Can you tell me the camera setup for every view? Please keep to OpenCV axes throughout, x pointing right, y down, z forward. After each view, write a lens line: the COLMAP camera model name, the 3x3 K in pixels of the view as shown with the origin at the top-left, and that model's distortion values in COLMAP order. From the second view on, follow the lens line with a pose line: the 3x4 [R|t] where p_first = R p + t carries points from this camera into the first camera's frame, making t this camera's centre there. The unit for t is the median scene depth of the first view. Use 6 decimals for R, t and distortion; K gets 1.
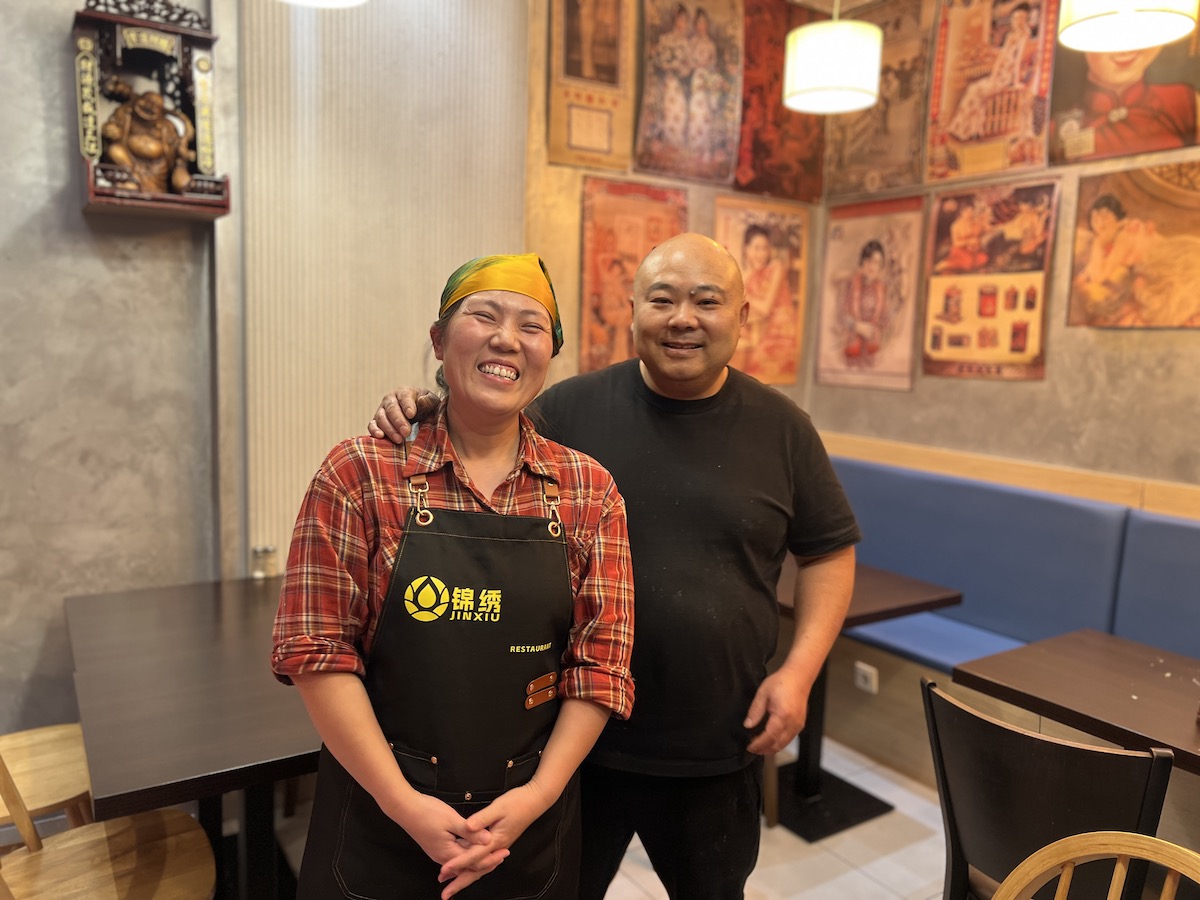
lens RADIAL K [[891.4, 0, 573.8], [0, 891.4, 447.1], [0, 0, 1]] dist [0.003422, -0.053186]
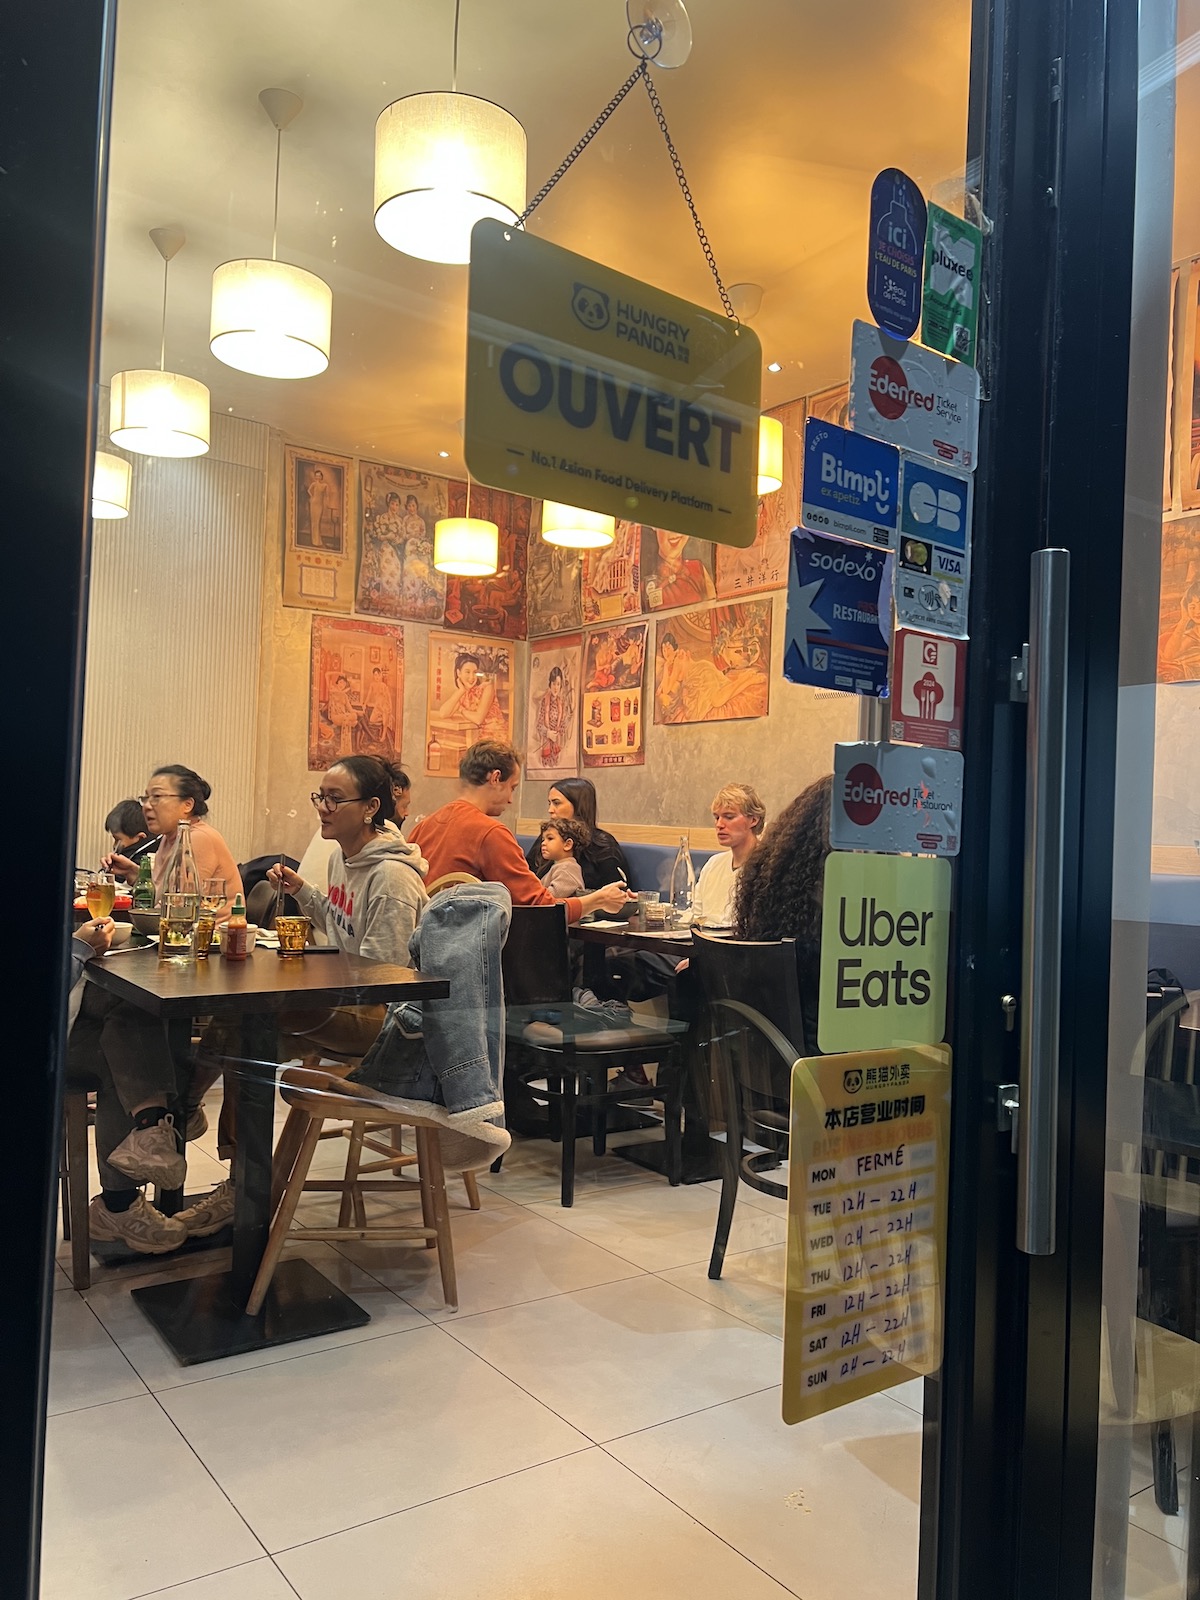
lens RADIAL K [[1188.5, 0, 601.0], [0, 1188.5, 823.9], [0, 0, 1]] dist [0.003422, -0.053186]
pose [[0.997469, 0.005702, 0.070876, 0.312386], [0.002719, 0.992992, -0.118154, 0.221465], [-0.071053, 0.118047, 0.990463, -0.768150]]
